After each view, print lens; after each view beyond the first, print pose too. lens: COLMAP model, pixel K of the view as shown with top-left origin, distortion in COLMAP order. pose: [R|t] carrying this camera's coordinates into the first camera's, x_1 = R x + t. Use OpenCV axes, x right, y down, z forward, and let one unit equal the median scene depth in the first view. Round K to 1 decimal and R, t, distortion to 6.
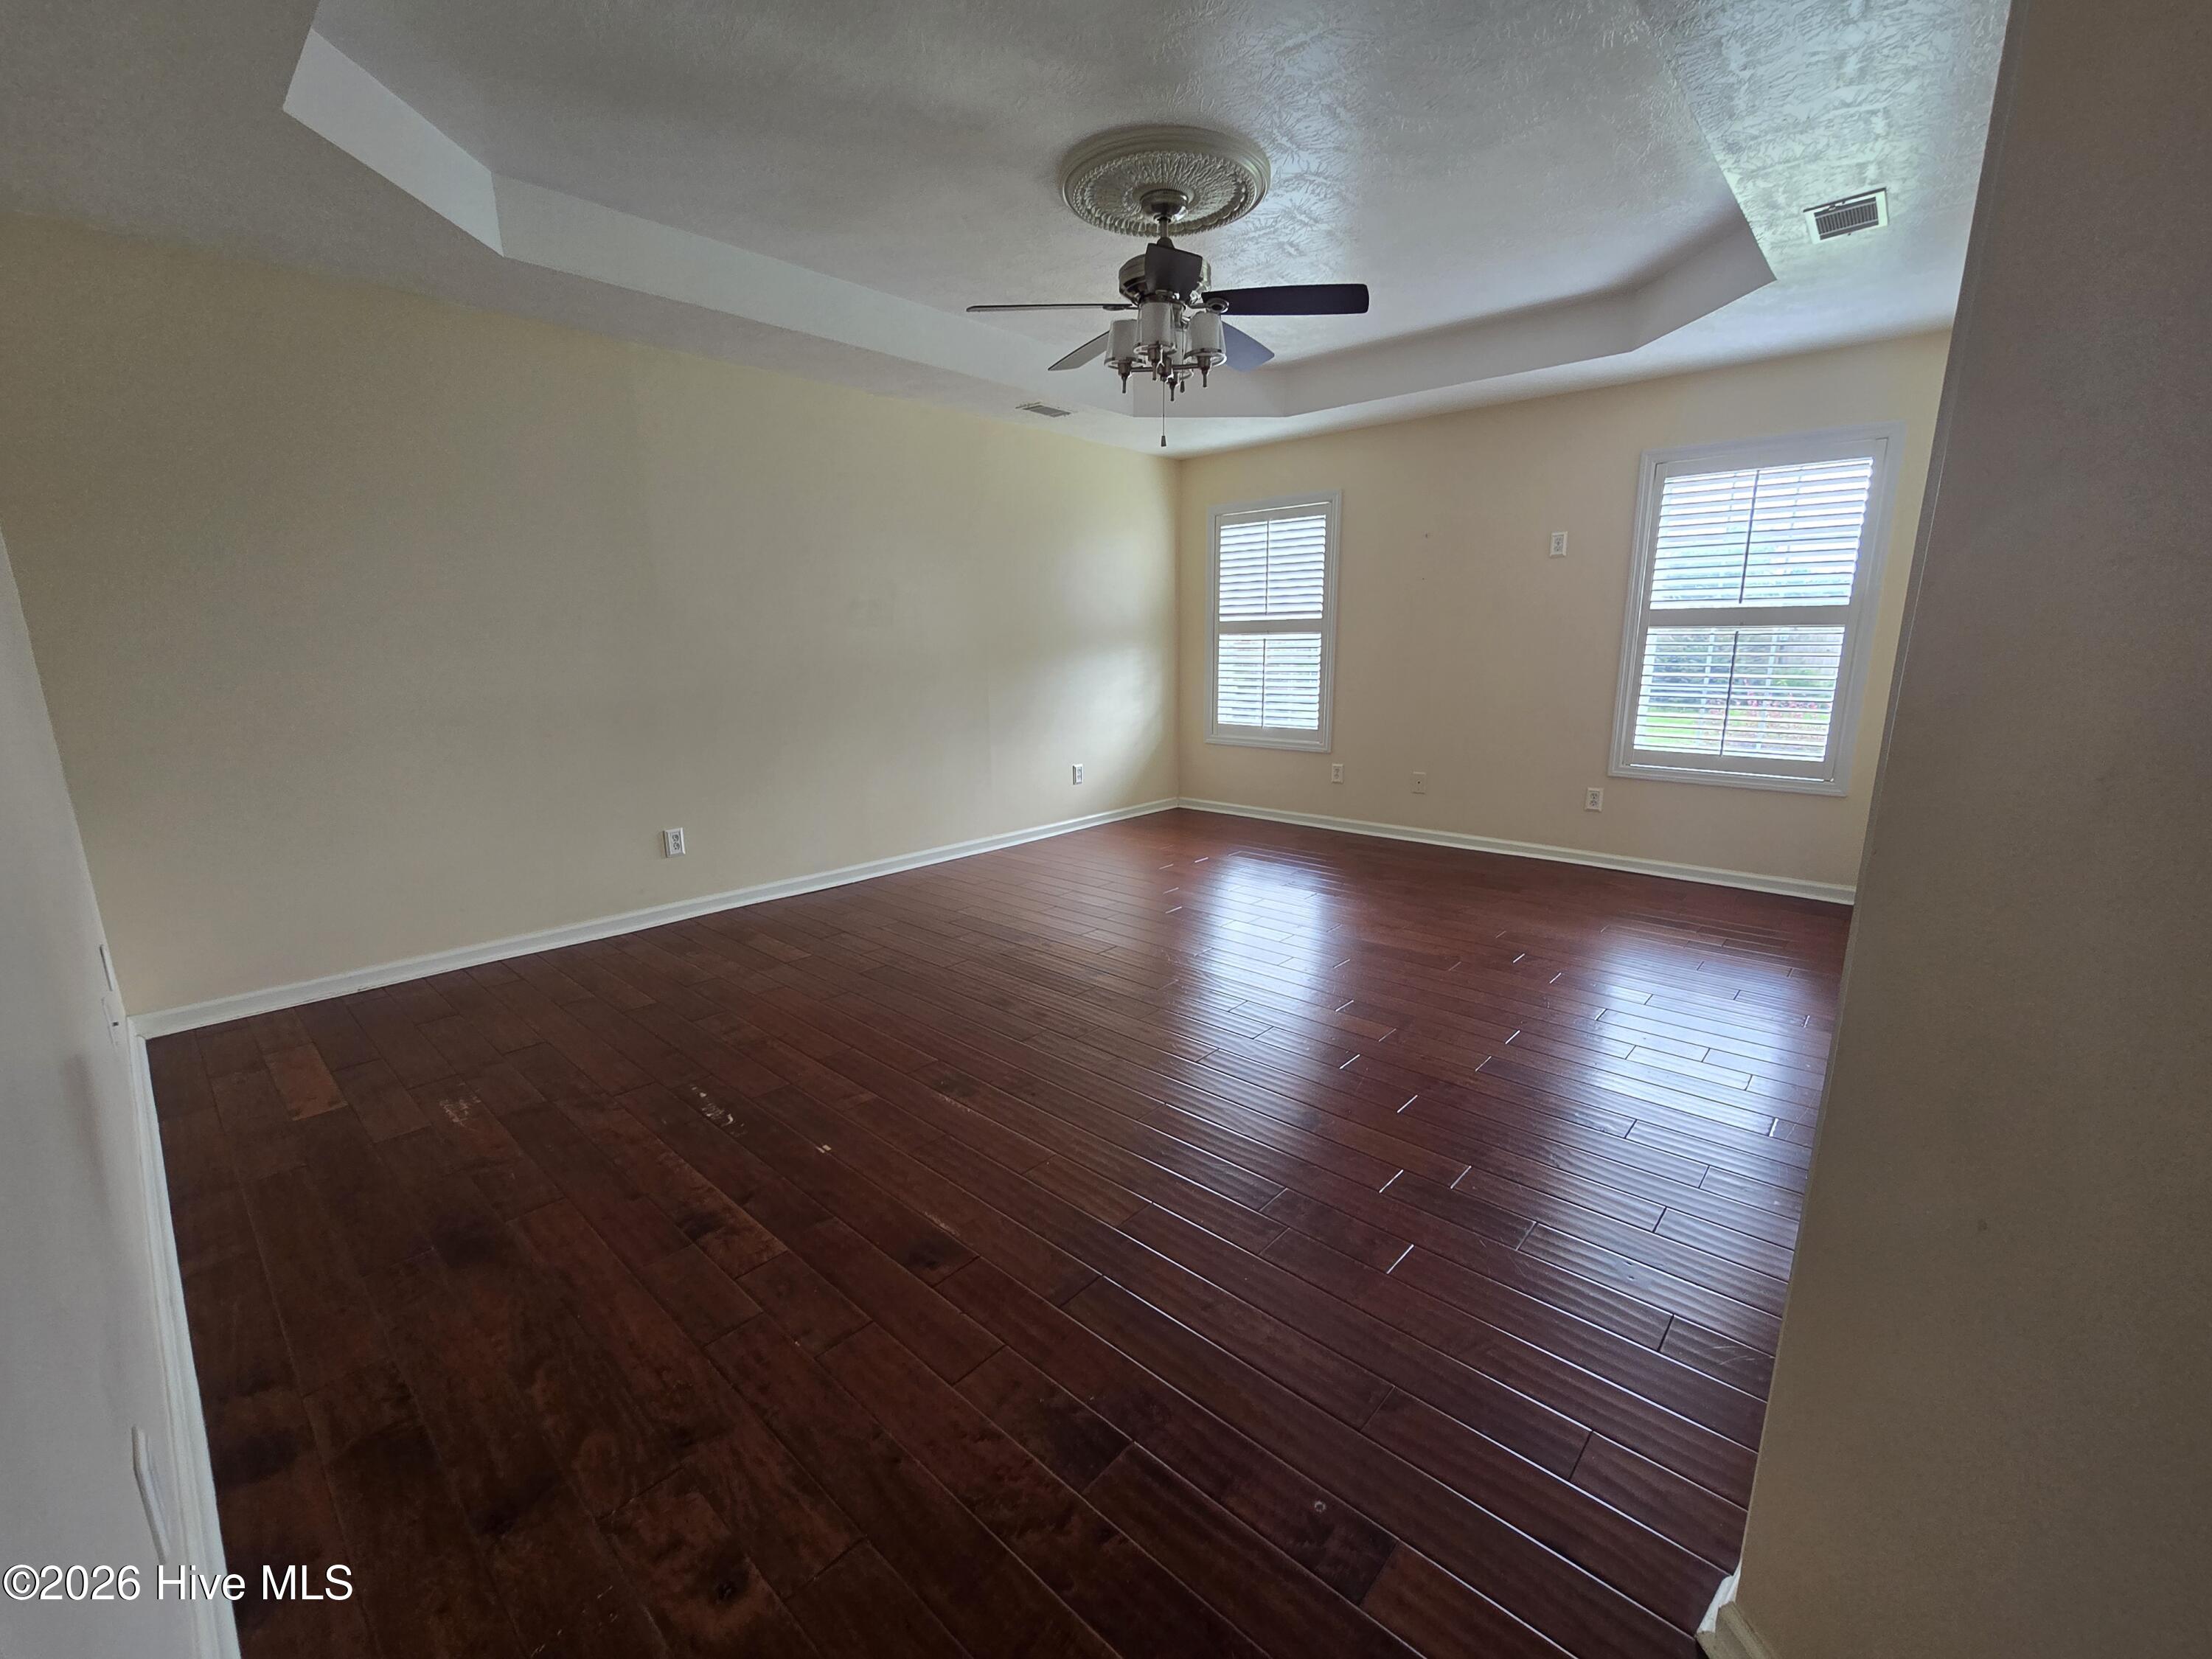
lens RADIAL K [[910.2, 0, 1099.1], [0, 910.2, 839.2], [0, 0, 1]] dist [0.002828, -0.000165]
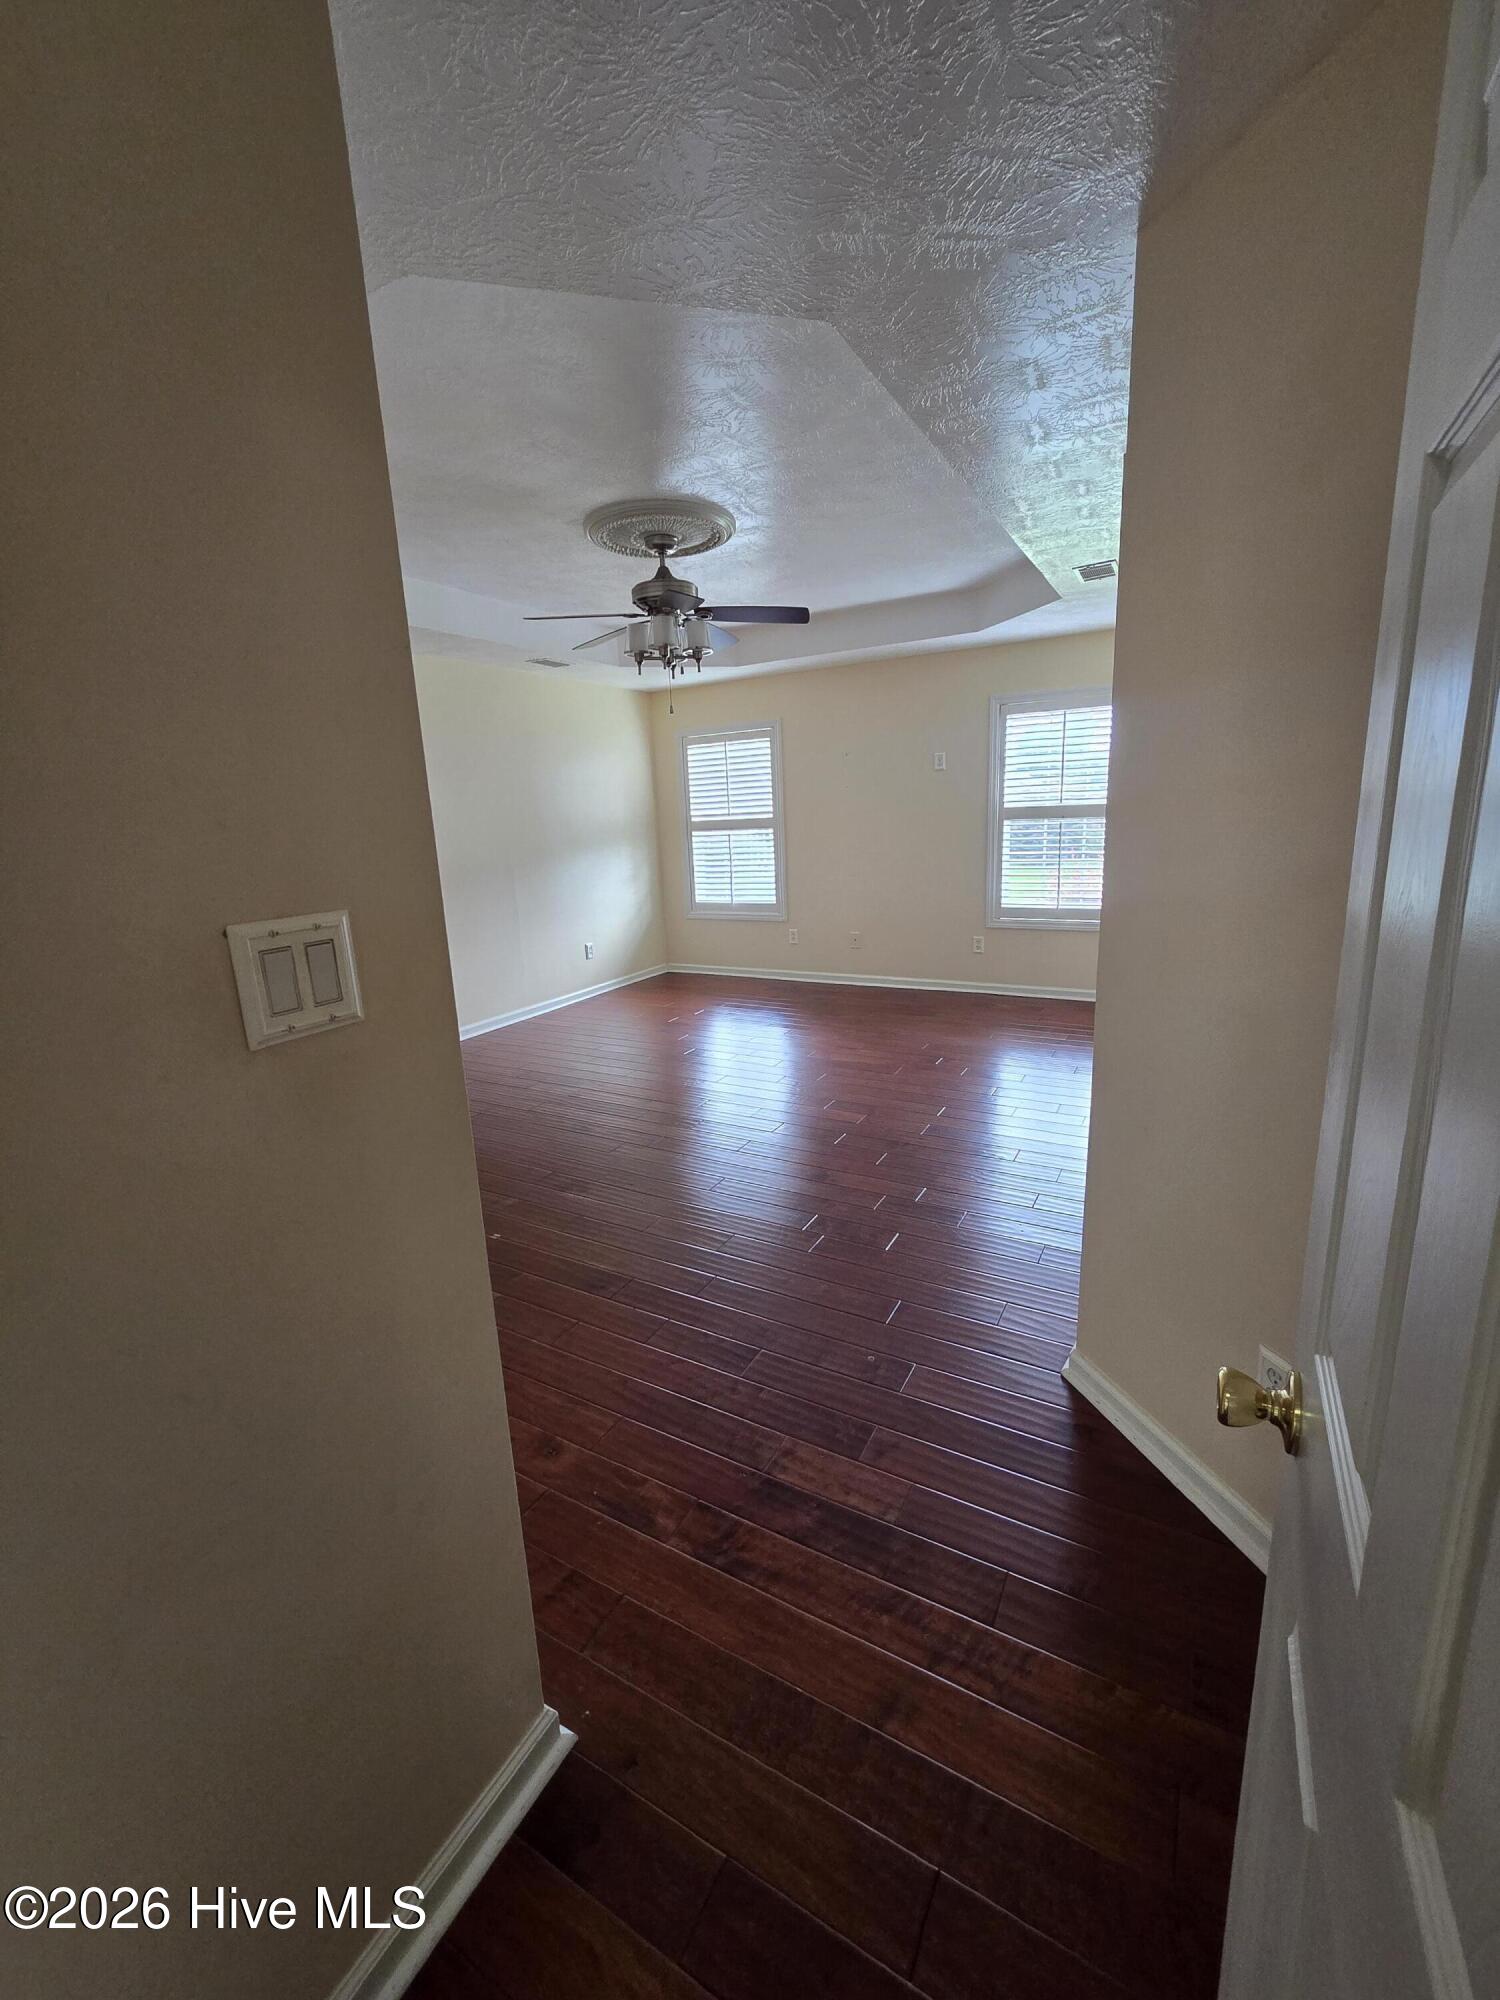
lens RADIAL K [[816.2, 0, 717.4], [0, 816.2, 996.9], [0, 0, 1]] dist [-0.000340, -0.000050]
pose [[0.979421, -0.080167, 0.185222, -0.095822], [0.080252, 0.996750, 0.007045, -0.005627], [-0.185185, 0.007964, 0.982671, -0.171314]]
